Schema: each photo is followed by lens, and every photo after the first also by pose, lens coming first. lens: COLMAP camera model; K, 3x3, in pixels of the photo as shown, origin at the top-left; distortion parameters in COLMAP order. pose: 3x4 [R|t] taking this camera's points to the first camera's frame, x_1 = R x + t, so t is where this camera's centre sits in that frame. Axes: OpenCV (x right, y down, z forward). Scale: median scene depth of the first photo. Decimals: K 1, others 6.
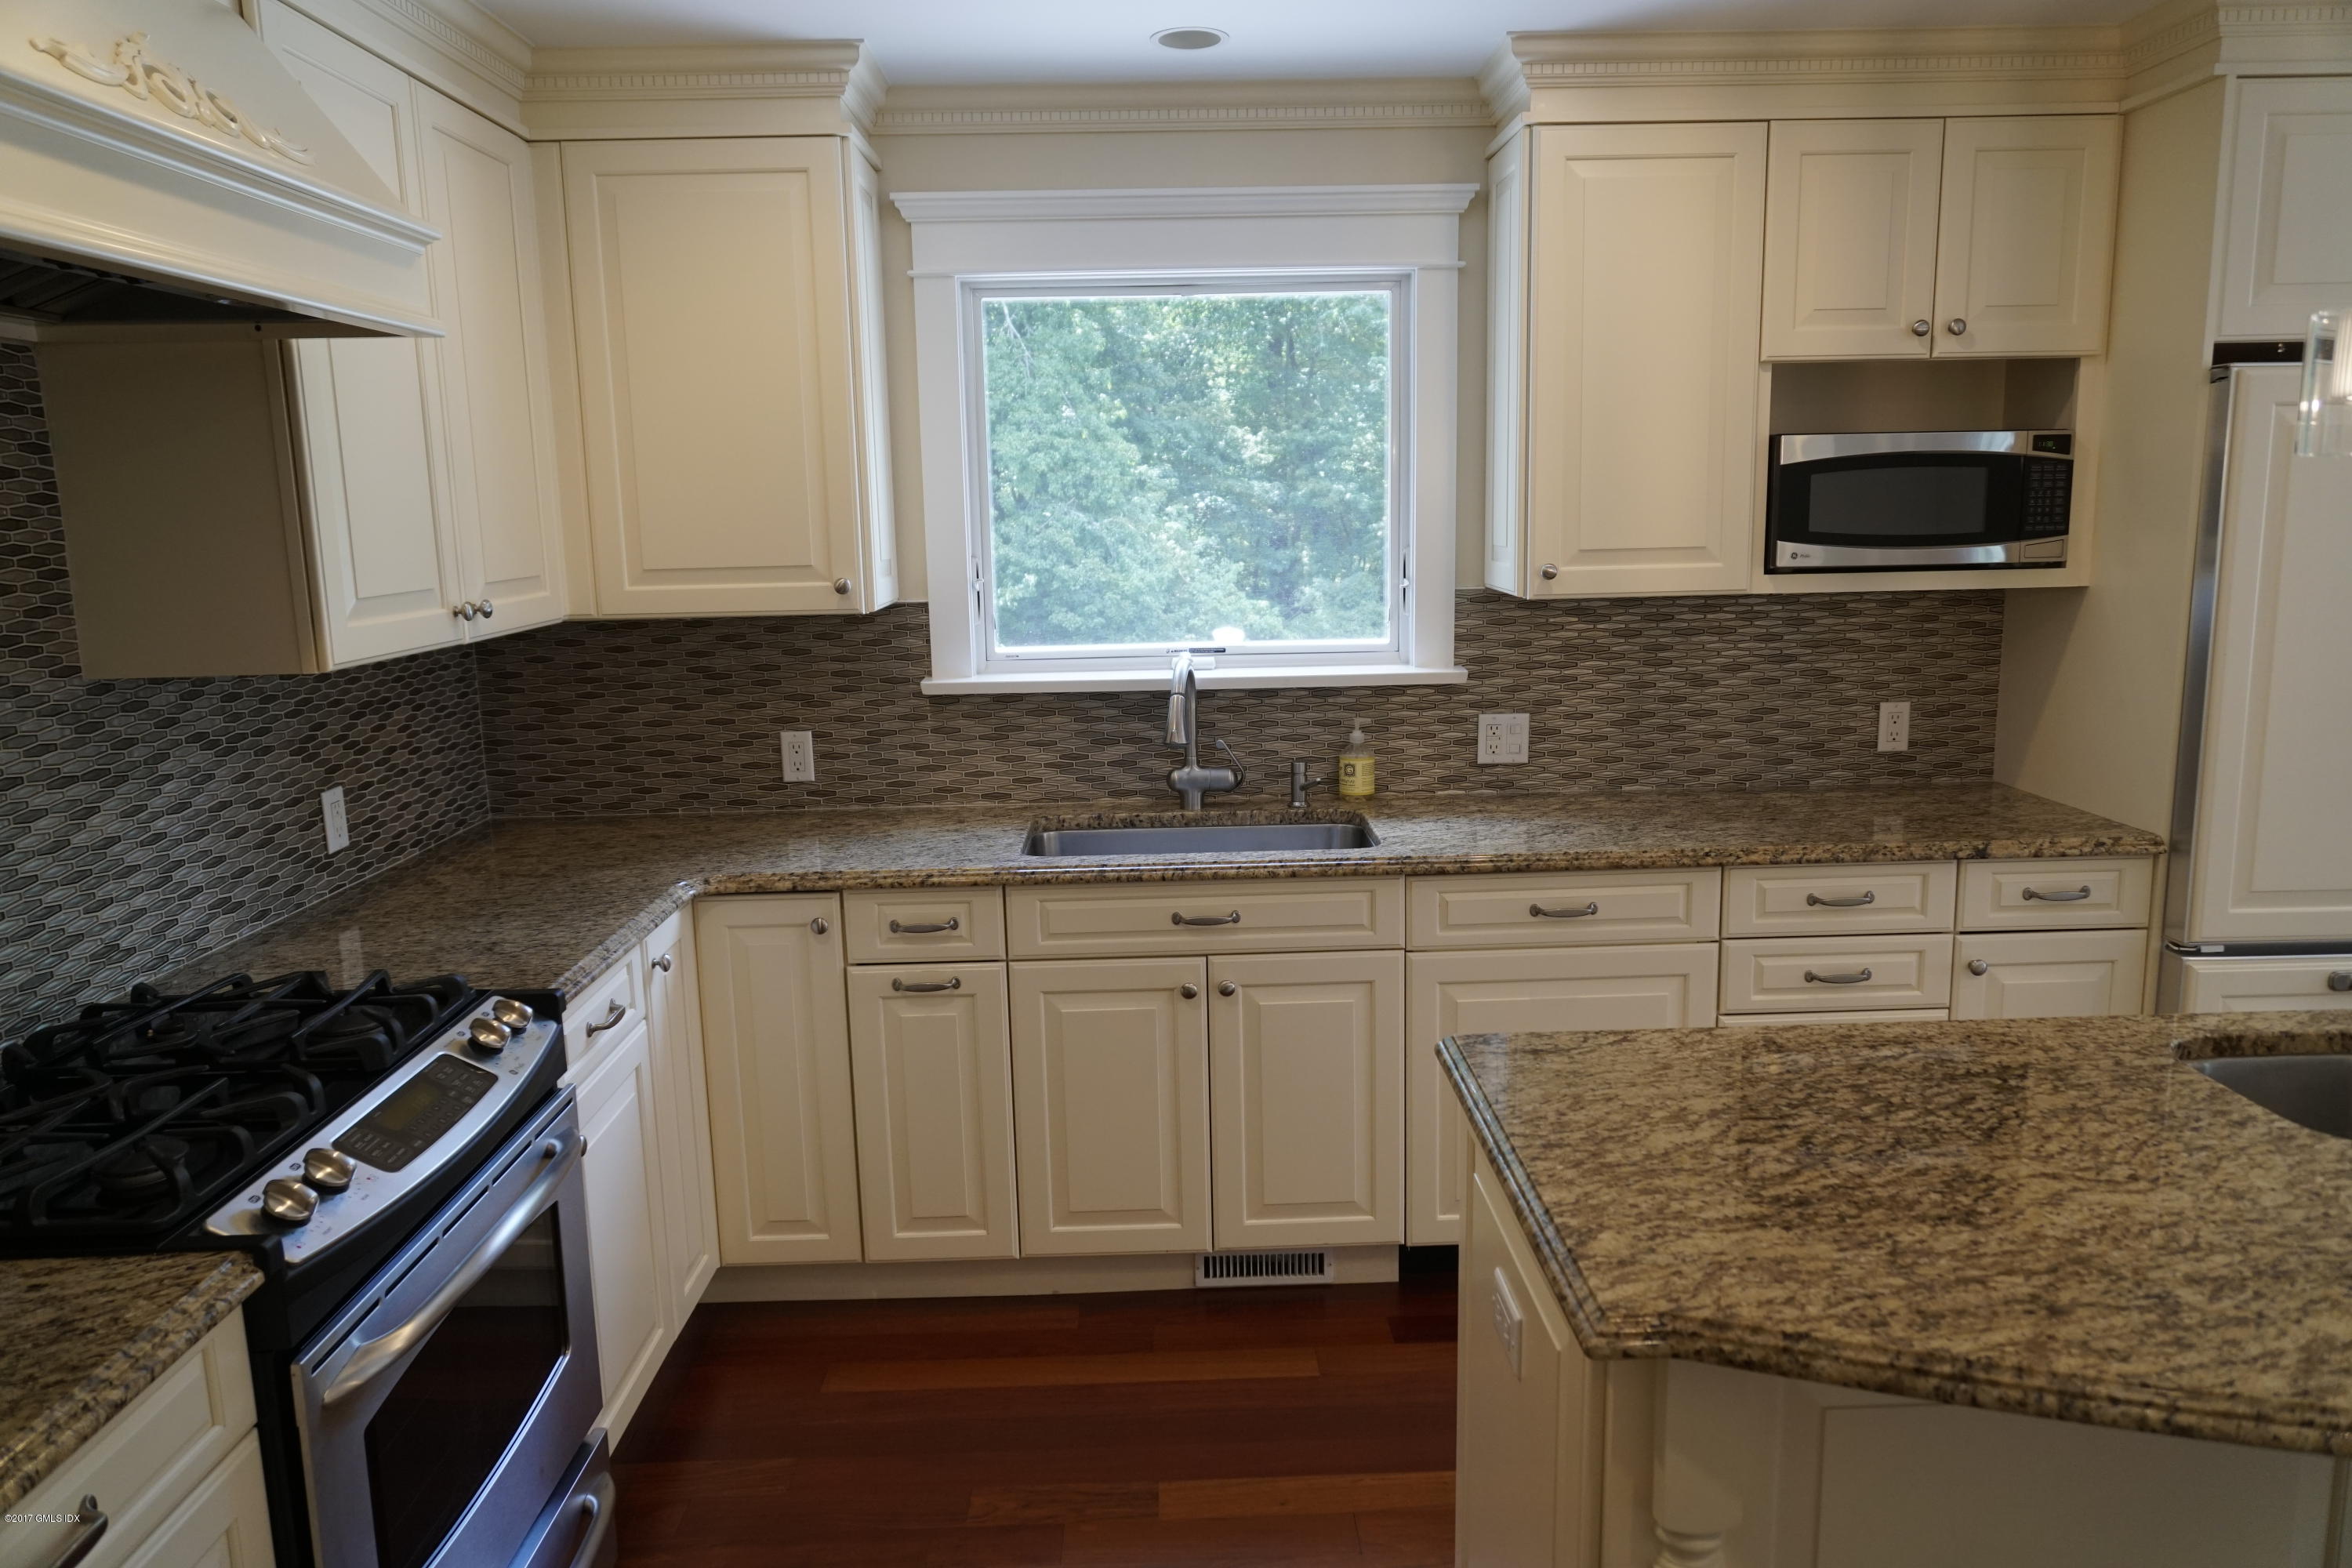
lens RADIAL K [[1596.0, 0, 1180.4], [0, 1596.0, 781.8], [0, 0, 1]] dist [-0.020431, 0.023037]
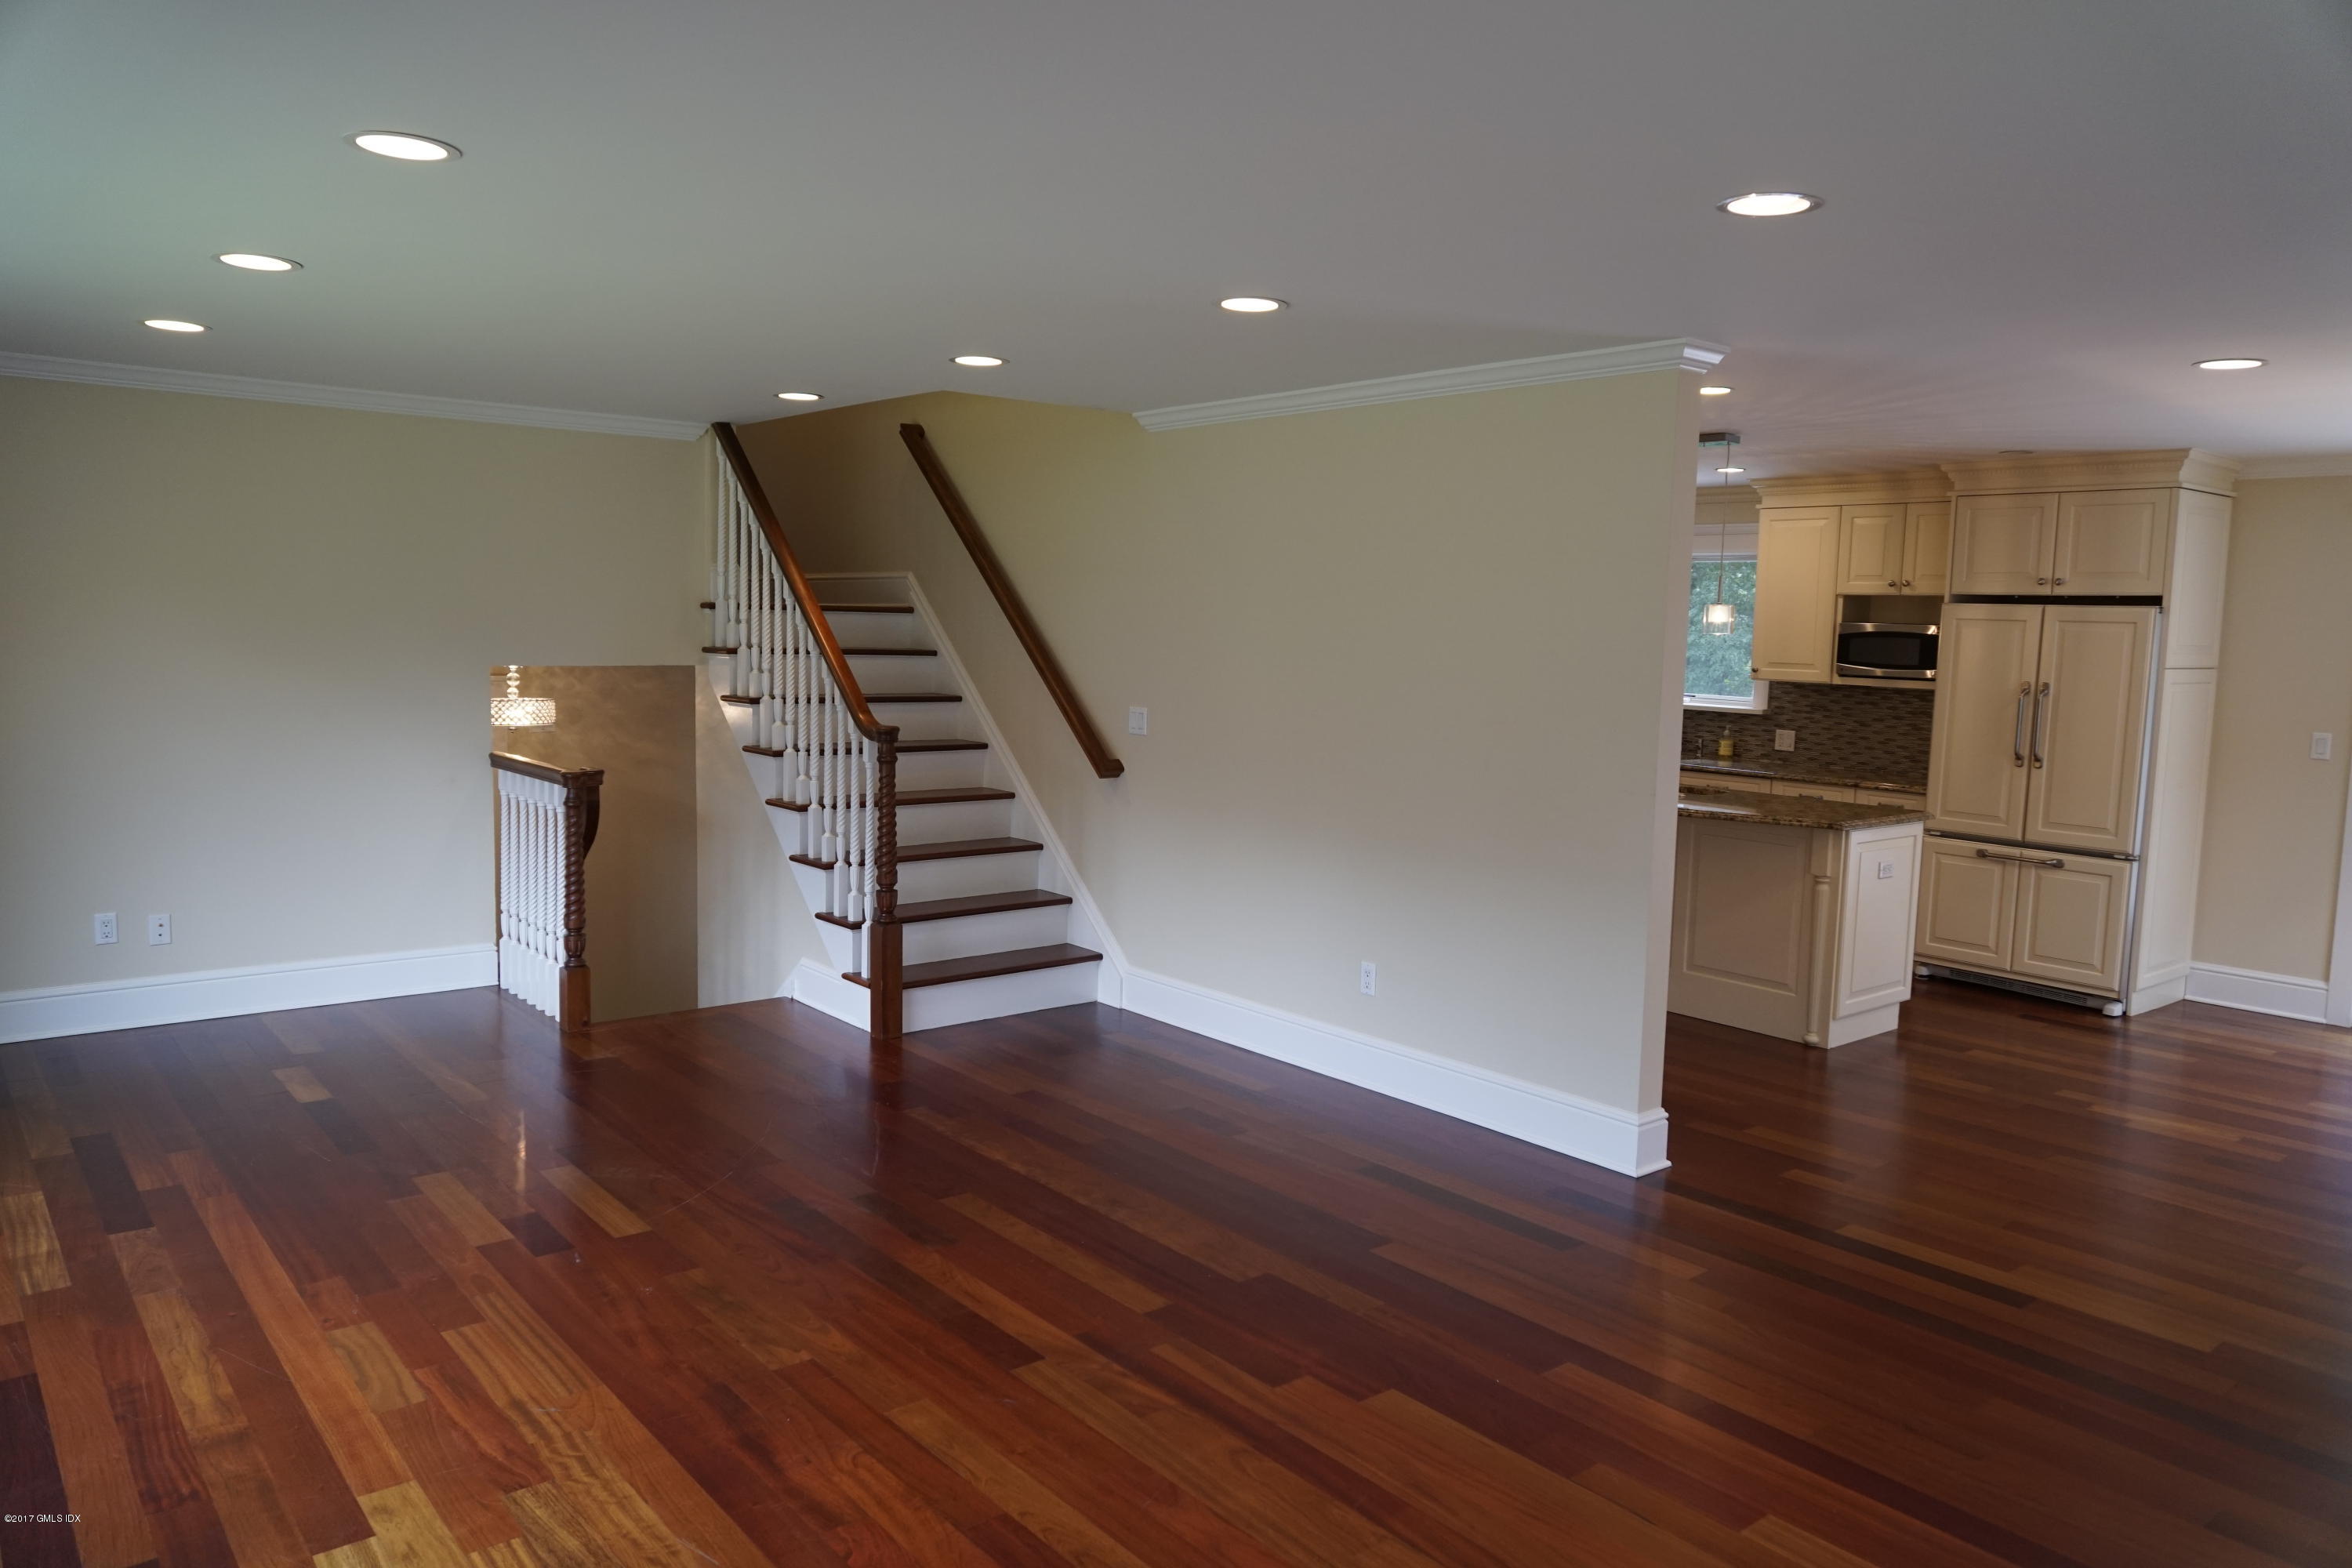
lens RADIAL K [[1596.0, 0, 1195.2], [0, 1596.0, 774.4], [0, 0, 1]] dist [-0.020431, 0.023037]
pose [[0.623066, 0.114655, -0.773720, 1.625054], [-0.176975, 0.984210, 0.003332, 0.186422], [0.761885, 0.134853, 0.633518, -1.299848]]
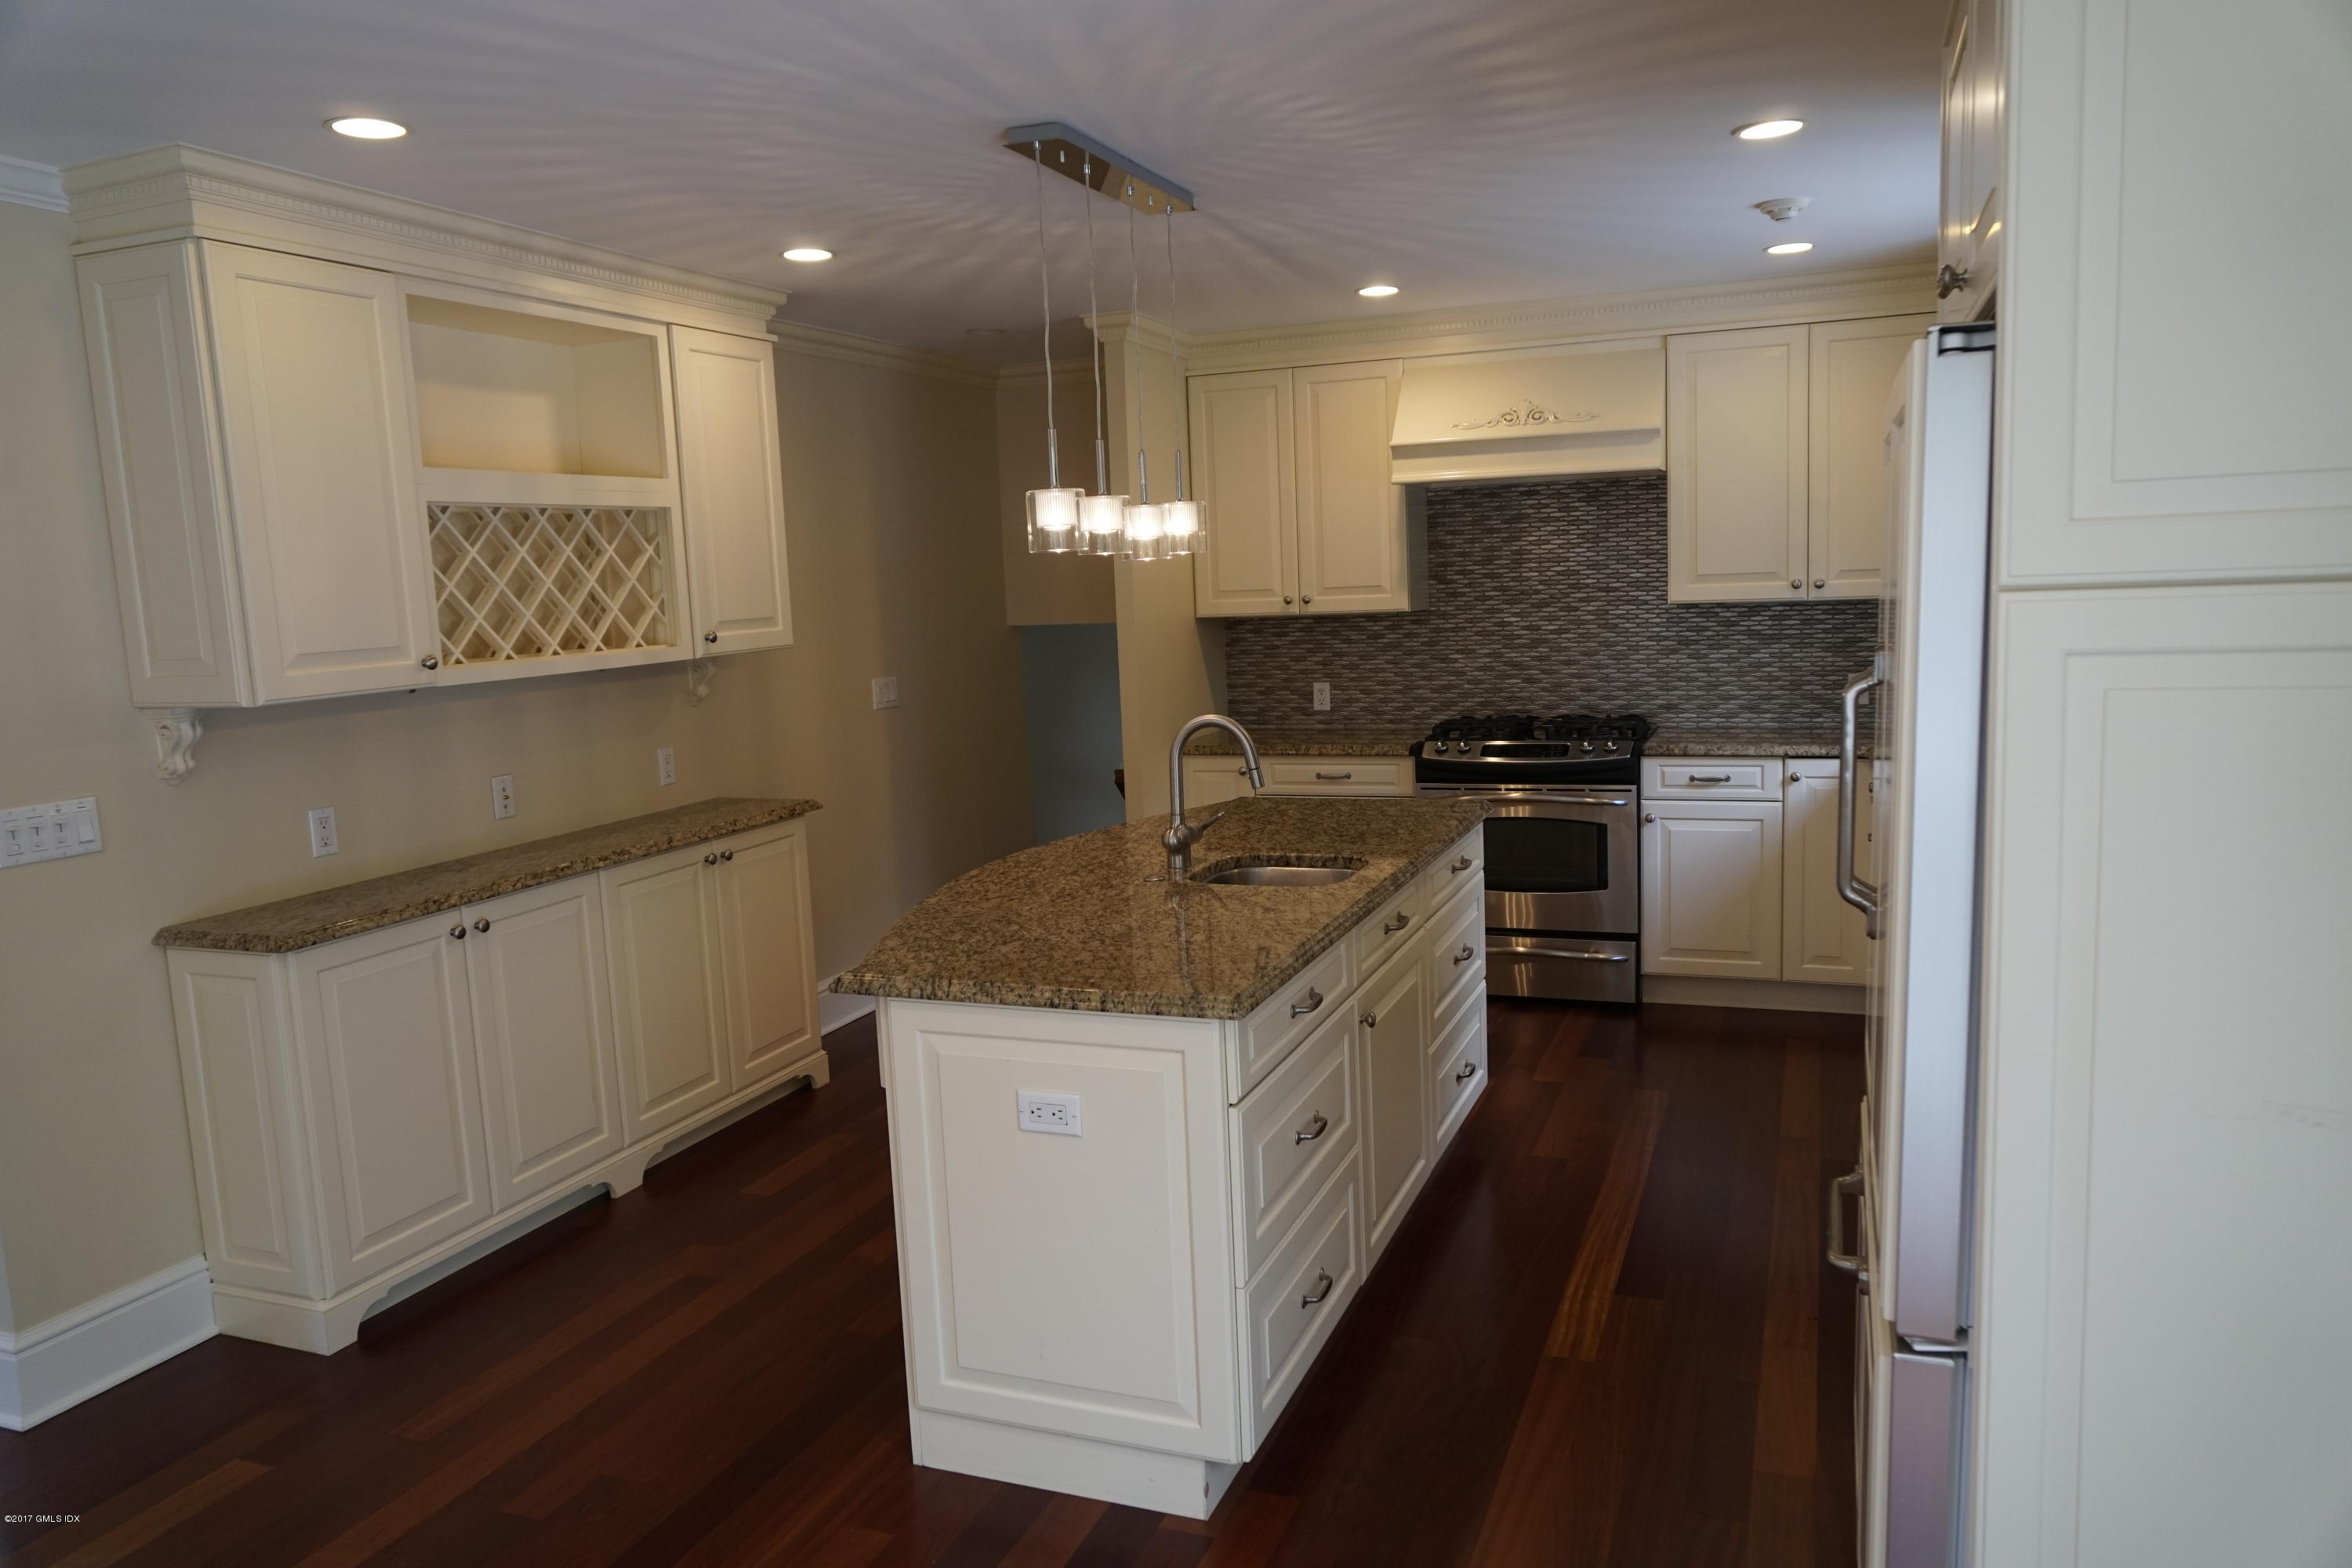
lens RADIAL K [[1596.0, 0, 1204.3], [0, 1596.0, 799.3], [0, 0, 1]] dist [-0.020431, 0.023037]
pose [[-0.377409, 0.170736, -0.910171, 1.340887], [-0.114467, 0.966718, 0.228808, -0.170663], [0.918945, 0.190539, -0.345304, 0.822367]]
